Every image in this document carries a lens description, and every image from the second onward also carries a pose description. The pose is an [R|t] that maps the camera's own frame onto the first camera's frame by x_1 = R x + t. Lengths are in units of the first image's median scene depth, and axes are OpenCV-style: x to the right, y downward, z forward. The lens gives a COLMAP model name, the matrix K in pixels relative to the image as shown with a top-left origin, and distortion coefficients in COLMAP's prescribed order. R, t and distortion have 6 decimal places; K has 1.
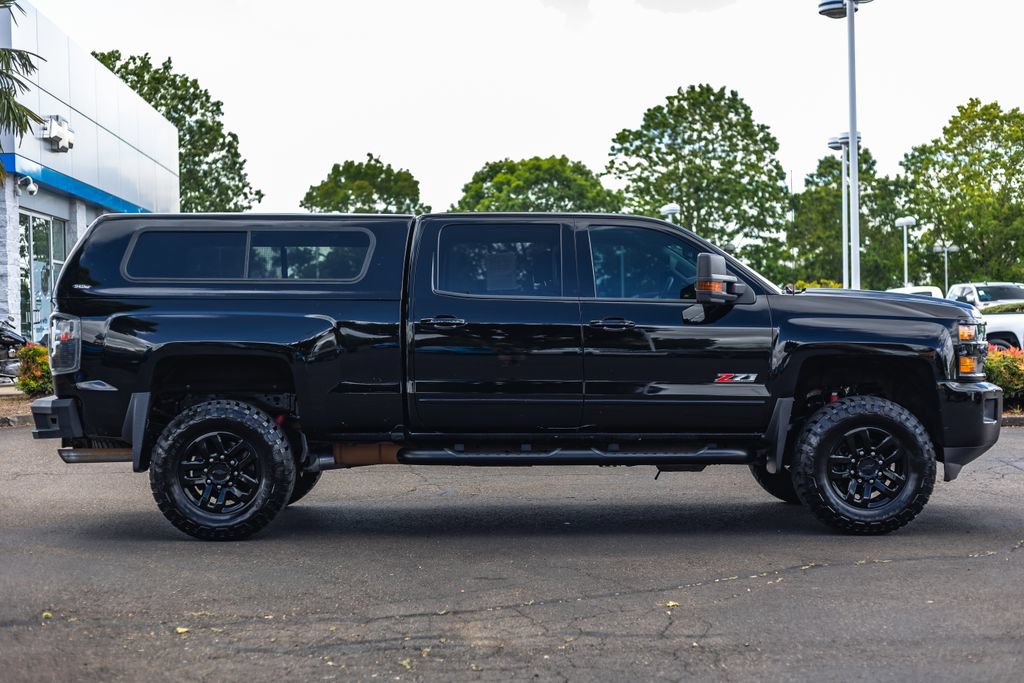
lens RADIAL K [[1506.9, 0, 511.8], [0, 1506.9, 340.4], [0, 0, 1]] dist [0.047501, 0.000000]
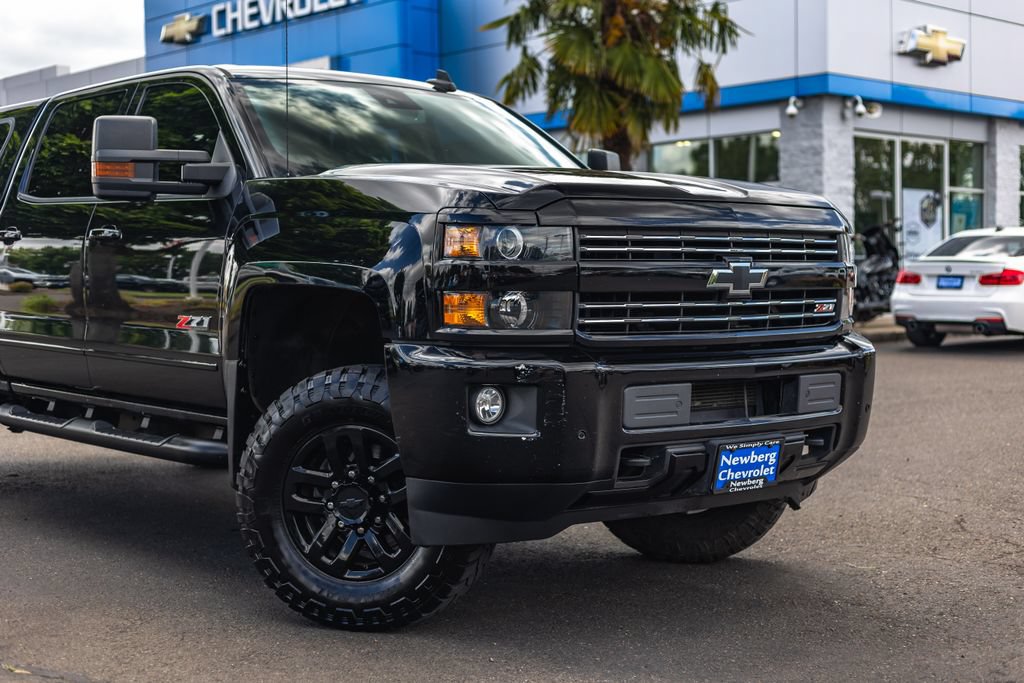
lens RADIAL K [[1464.1, 0, 514.2], [0, 1464.1, 338.9], [0, 0, 1]] dist [0.005374, 0.000000]
pose [[0.632399, 0.032010, -0.773981, 0.666090], [-0.000424, 0.999160, 0.040976, 0.007989], [0.774642, -0.025585, 0.631882, 0.731001]]
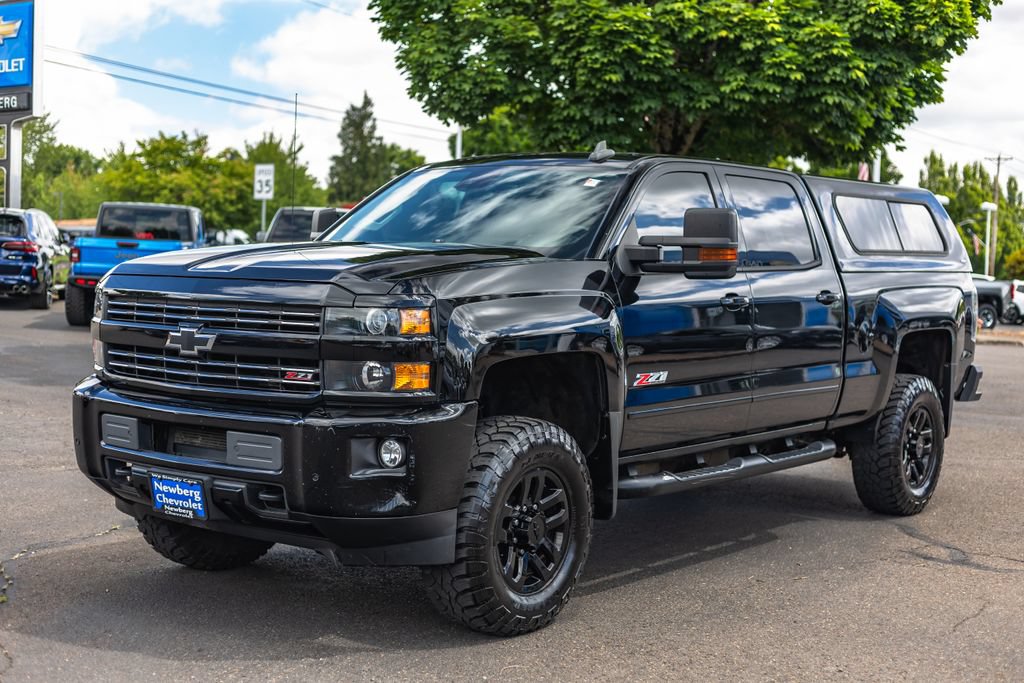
lens RADIAL K [[1444.6, 0, 513.2], [0, 1444.6, 349.2], [0, 0, 1]] dist [0.038266, 0.000000]
pose [[-0.609183, 0.031113, -0.792419, 0.717372], [-0.028504, 0.997725, 0.061087, -0.028835], [0.792517, 0.059801, -0.606911, 1.571326]]
